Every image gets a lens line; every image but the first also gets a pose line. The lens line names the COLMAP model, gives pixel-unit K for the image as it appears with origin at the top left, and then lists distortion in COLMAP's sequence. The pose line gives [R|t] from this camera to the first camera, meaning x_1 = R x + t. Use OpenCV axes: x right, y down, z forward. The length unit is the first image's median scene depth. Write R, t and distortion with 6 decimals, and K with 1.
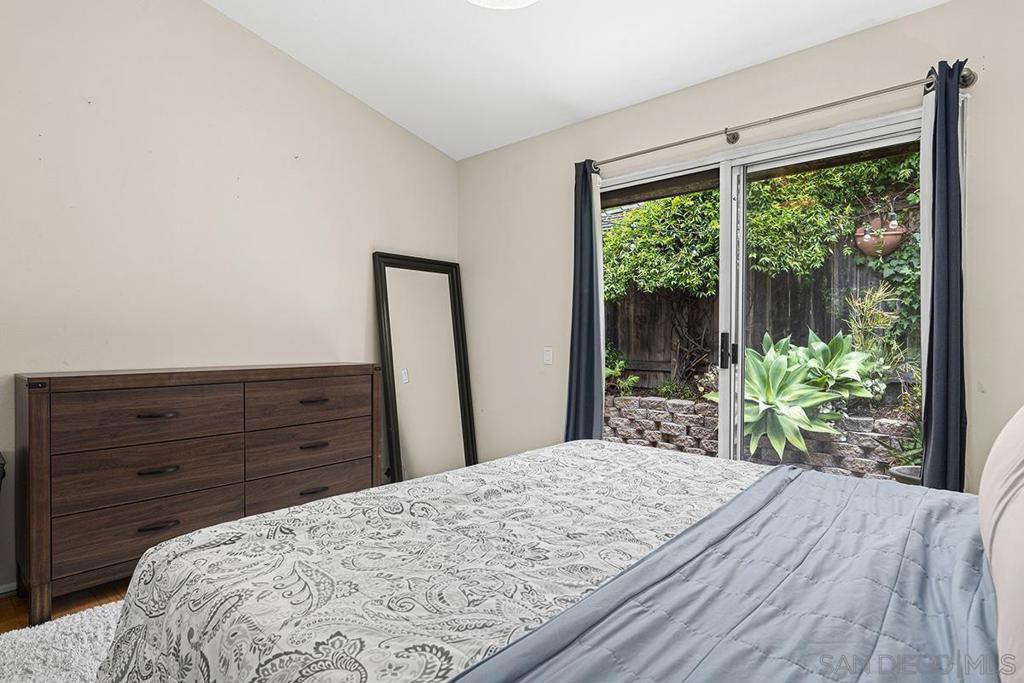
lens RADIAL K [[539.6, 0, 513.2], [0, 539.6, 340.6], [0, 0, 1]] dist [-0.003286, -0.000750]
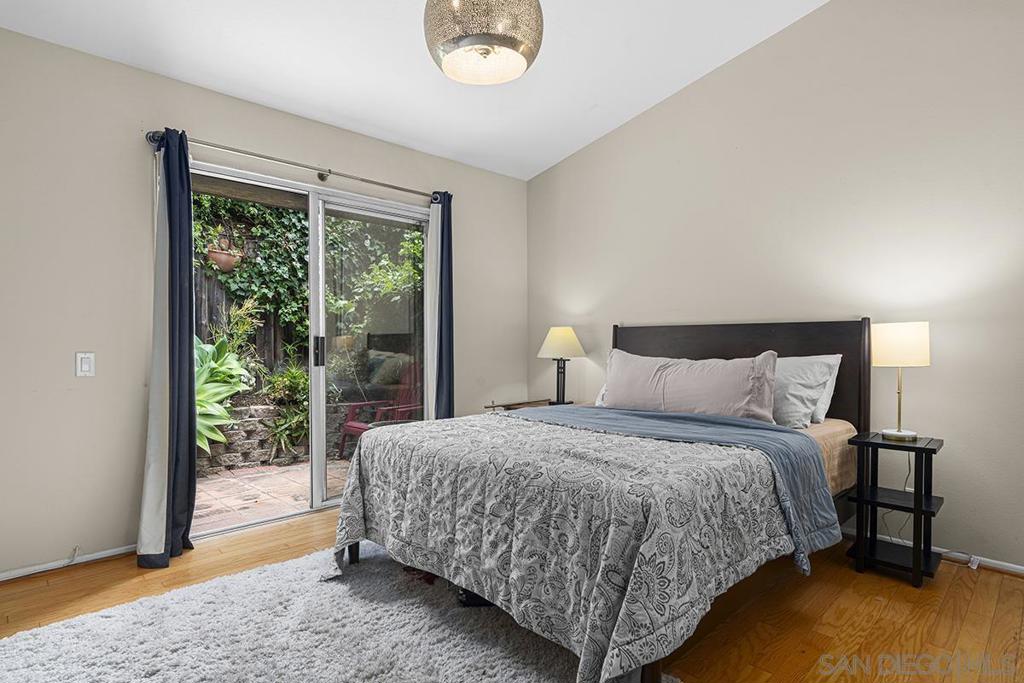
lens RADIAL K [[539.6, 0, 513.2], [0, 539.6, 343.3], [0, 0, 1]] dist [-0.003286, -0.000750]
pose [[0.078961, -0.005494, 0.996863, -0.510749], [0.006149, 0.999968, 0.005024, -0.001642], [-0.996859, 0.005733, 0.078992, 0.309948]]
